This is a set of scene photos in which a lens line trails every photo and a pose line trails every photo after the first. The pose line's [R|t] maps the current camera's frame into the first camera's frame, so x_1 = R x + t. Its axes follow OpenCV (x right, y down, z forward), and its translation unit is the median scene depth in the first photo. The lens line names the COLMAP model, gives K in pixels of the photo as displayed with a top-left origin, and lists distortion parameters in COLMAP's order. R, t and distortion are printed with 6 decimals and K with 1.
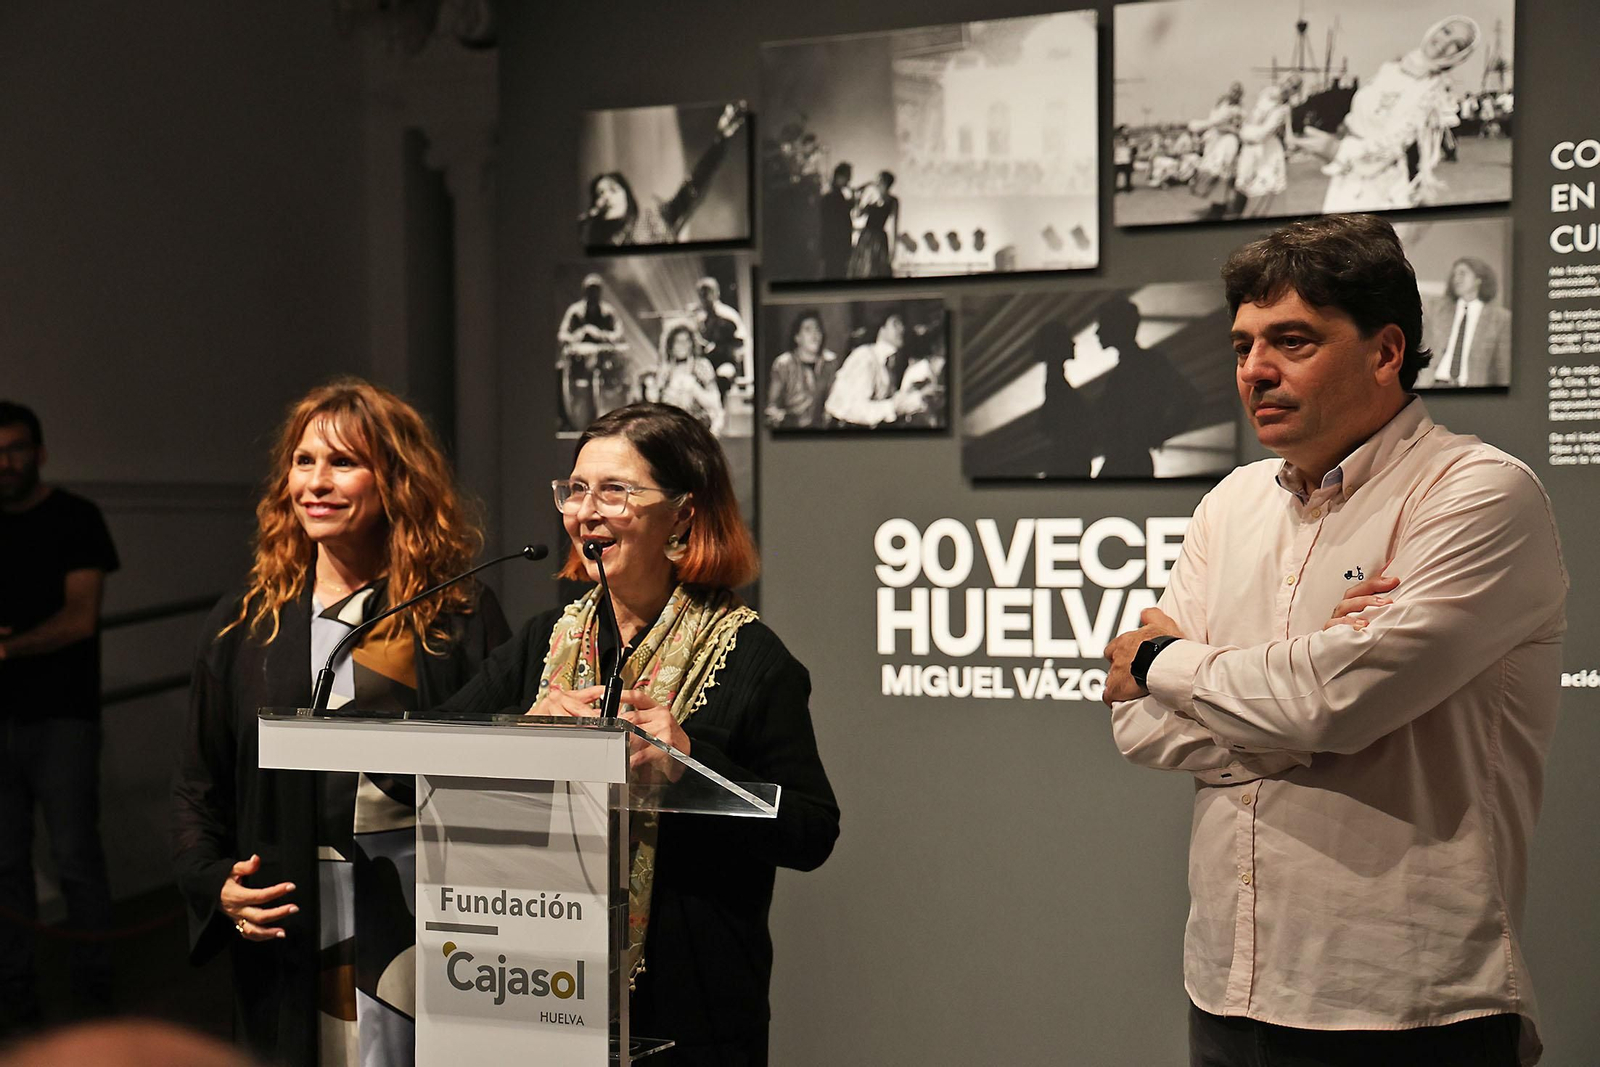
lens RADIAL K [[2655.0, 0, 797.8], [0, 2655.0, 533.3], [0, 0, 1]] dist [0.245289, 0.000000]
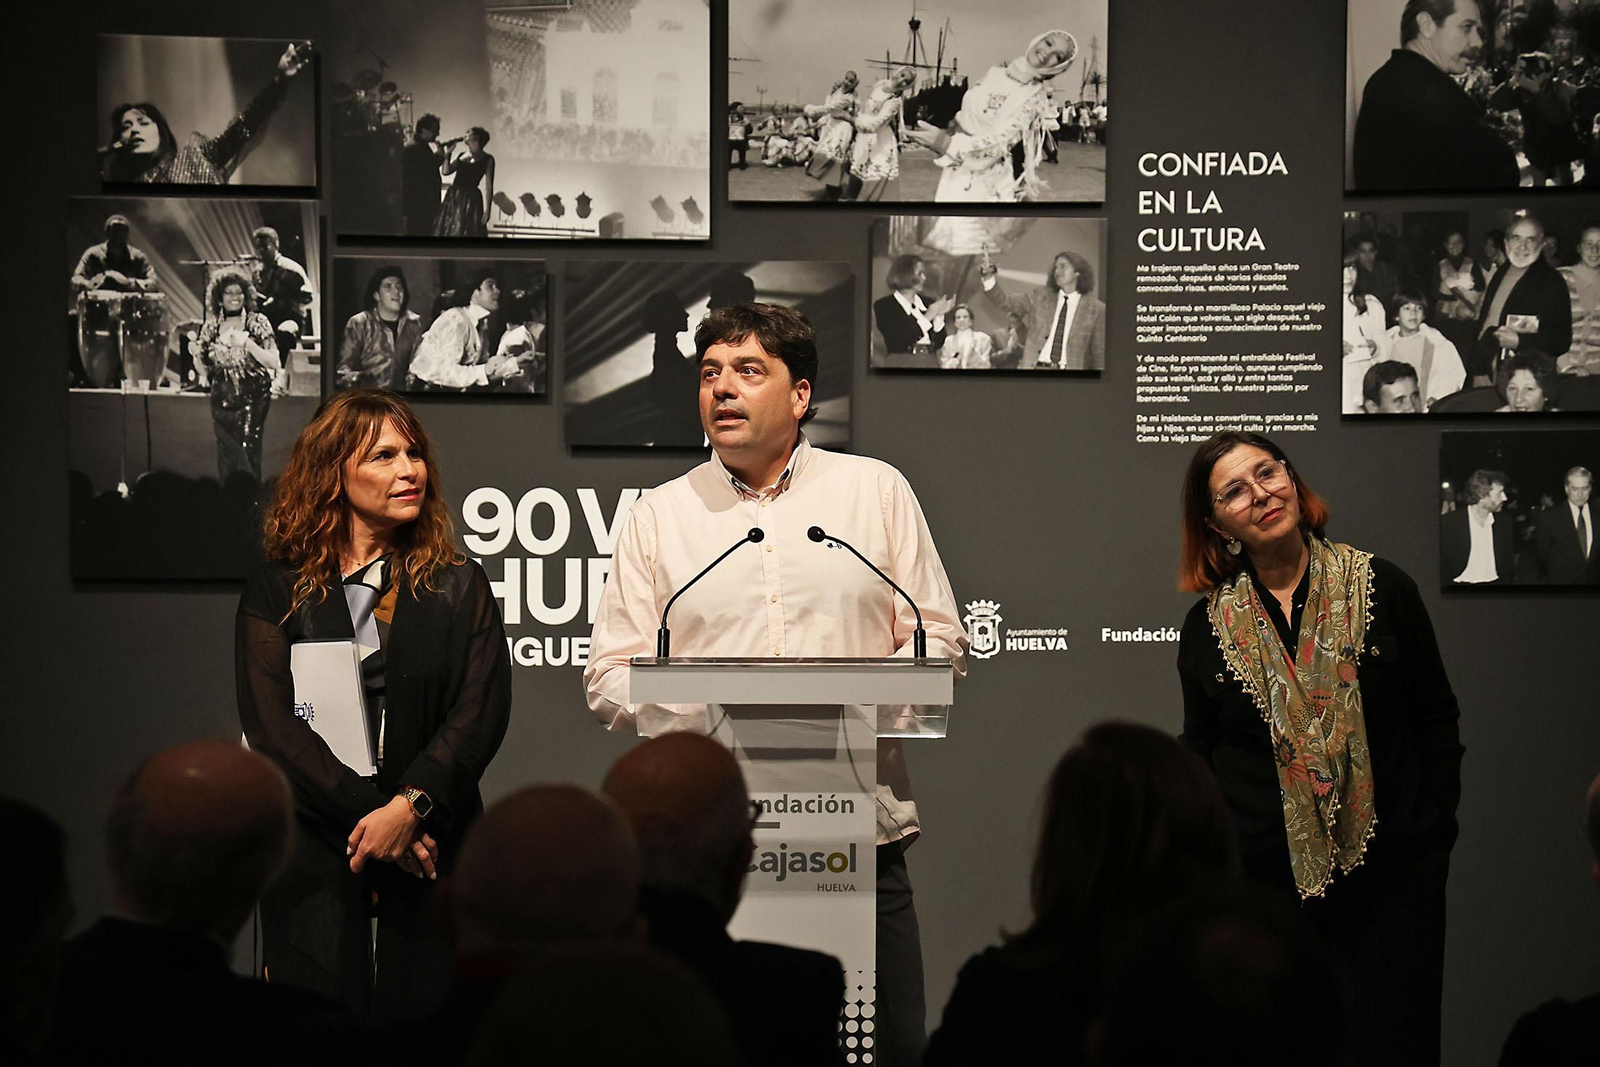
lens RADIAL K [[4600.7, 0, 807.8], [0, 4600.7, 544.9], [0, 0, 1]] dist [0.734319, 0.000000]
pose [[0.895524, -0.005695, 0.444976, -0.644345], [-0.004195, 0.999766, 0.021238, -0.021596], [-0.444993, -0.020886, 0.895291, -0.599316]]
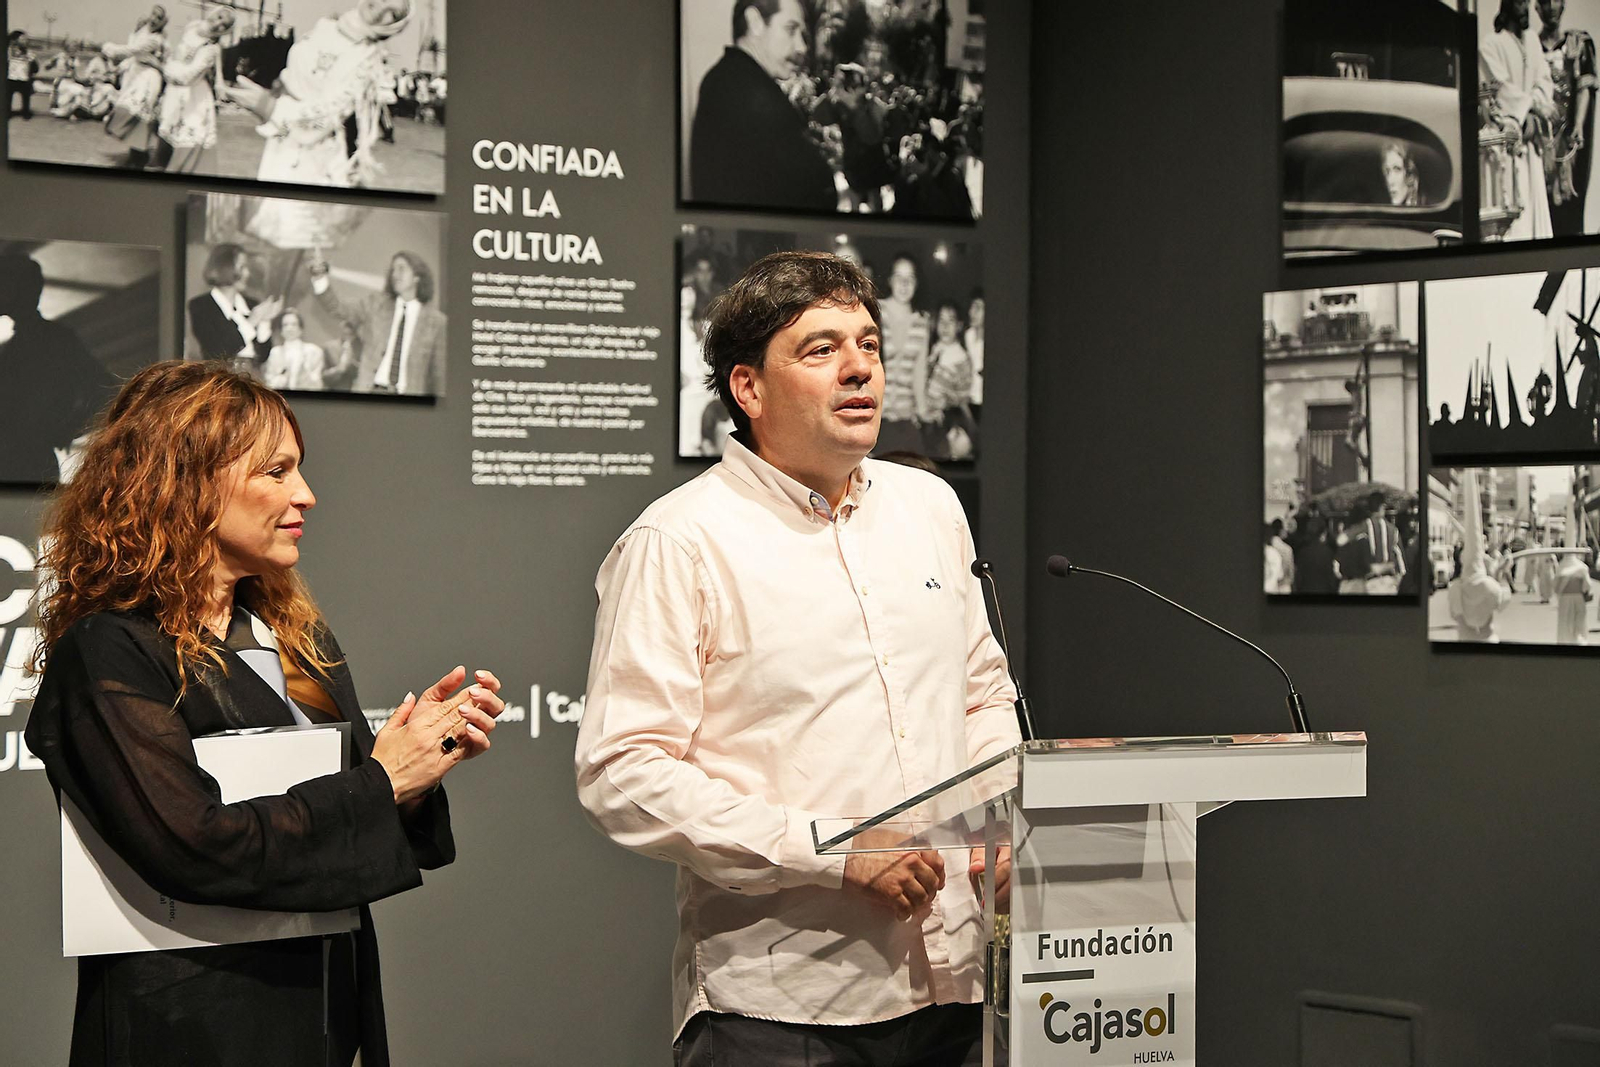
lens RADIAL K [[3837.7, 0, 800.7], [0, 3837.7, 533.9], [0, 0, 1]] dist [0.464774, 0.000000]
pose [[0.459378, 0.011925, 0.888161, -0.793140], [-0.003439, 0.999926, -0.011647, 0.006440], [-0.888234, 0.002296, 0.459385, 0.273903]]
